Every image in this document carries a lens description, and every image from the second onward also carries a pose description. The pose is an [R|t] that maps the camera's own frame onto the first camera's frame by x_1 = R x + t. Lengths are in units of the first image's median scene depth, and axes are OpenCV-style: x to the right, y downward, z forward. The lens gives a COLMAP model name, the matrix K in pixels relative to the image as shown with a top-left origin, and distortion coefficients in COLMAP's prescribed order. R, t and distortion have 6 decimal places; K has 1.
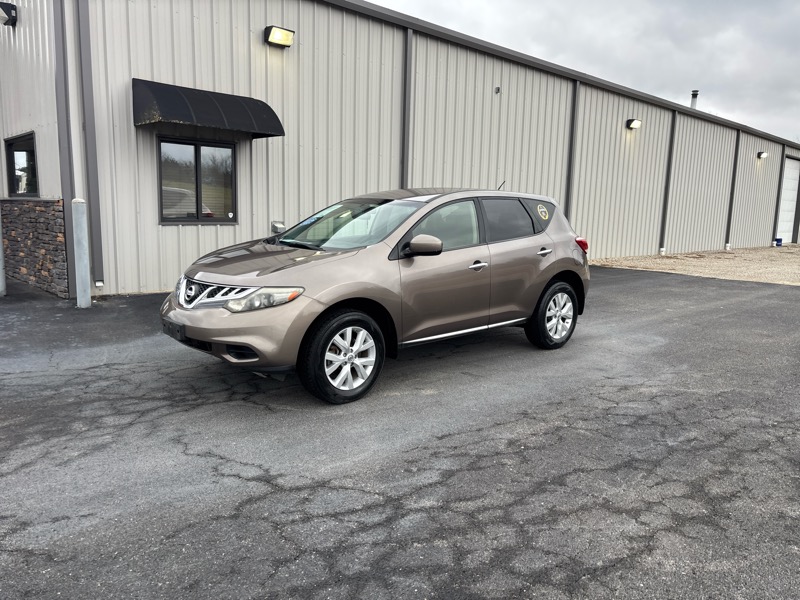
lens RADIAL K [[605.3, 0, 398.1], [0, 605.3, 298.8], [0, 0, 1]] dist [0.054544, -0.056749]
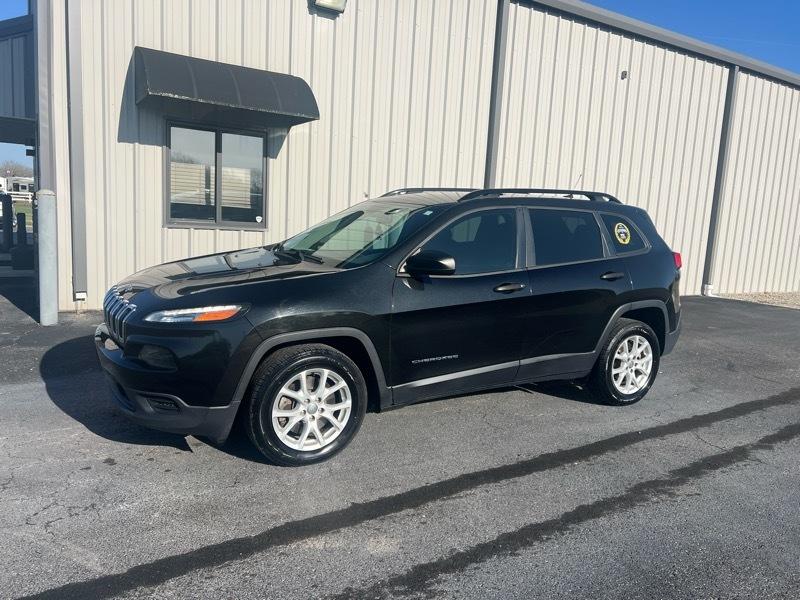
lens RADIAL K [[605.3, 0, 400.0], [0, 605.3, 298.0], [0, 0, 1]] dist [0.054544, -0.056749]
pose [[0.976920, 0.055046, -0.206393, 0.089310], [-0.060900, 0.997899, -0.022115, -0.027357], [0.204742, 0.034174, 0.978219, 0.264703]]
